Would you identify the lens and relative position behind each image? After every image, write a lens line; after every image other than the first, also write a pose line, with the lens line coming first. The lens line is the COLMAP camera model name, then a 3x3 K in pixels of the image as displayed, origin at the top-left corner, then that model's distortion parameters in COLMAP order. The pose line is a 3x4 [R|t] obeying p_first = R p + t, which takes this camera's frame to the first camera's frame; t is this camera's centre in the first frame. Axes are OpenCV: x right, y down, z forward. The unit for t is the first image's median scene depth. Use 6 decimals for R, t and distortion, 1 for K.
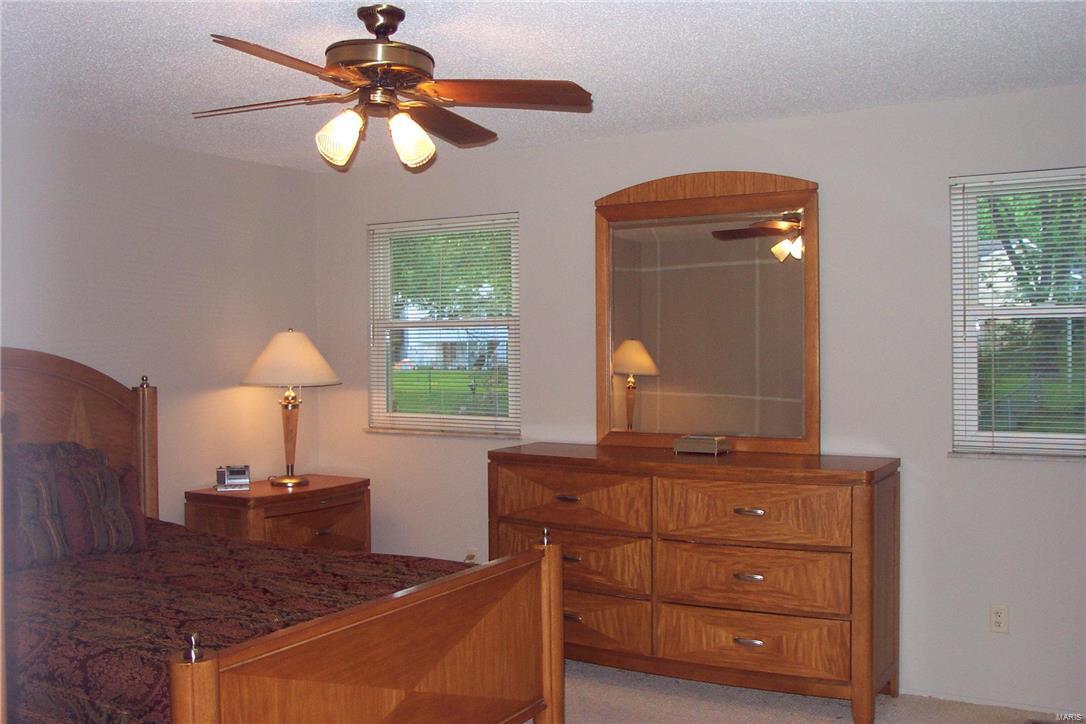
lens RADIAL K [[1056.5, 0, 543.0], [0, 1056.5, 362.0], [0, 0, 1]] dist [-0.084122, 0.011245]
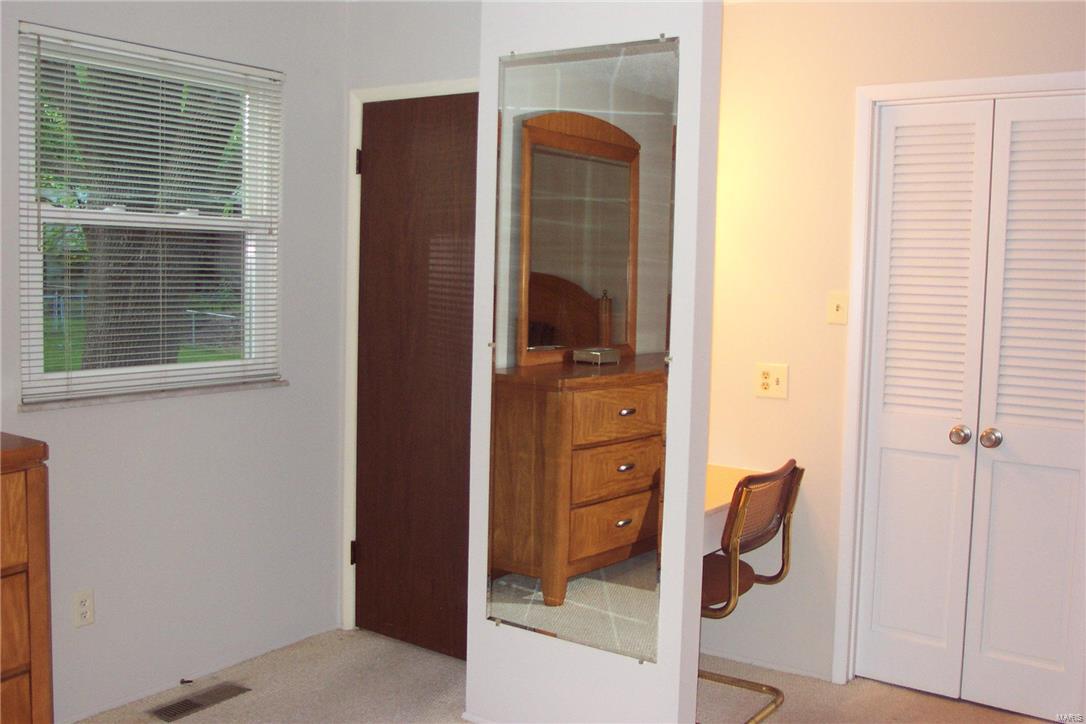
lens RADIAL K [[1056.5, 0, 543.0], [0, 1056.5, 362.0], [0, 0, 1]] dist [-0.084122, 0.011245]
pose [[0.088171, -0.070946, 0.993576, -0.298974], [-0.014969, 0.997253, 0.072537, -0.000960], [-0.995993, -0.021268, 0.086867, 0.593516]]
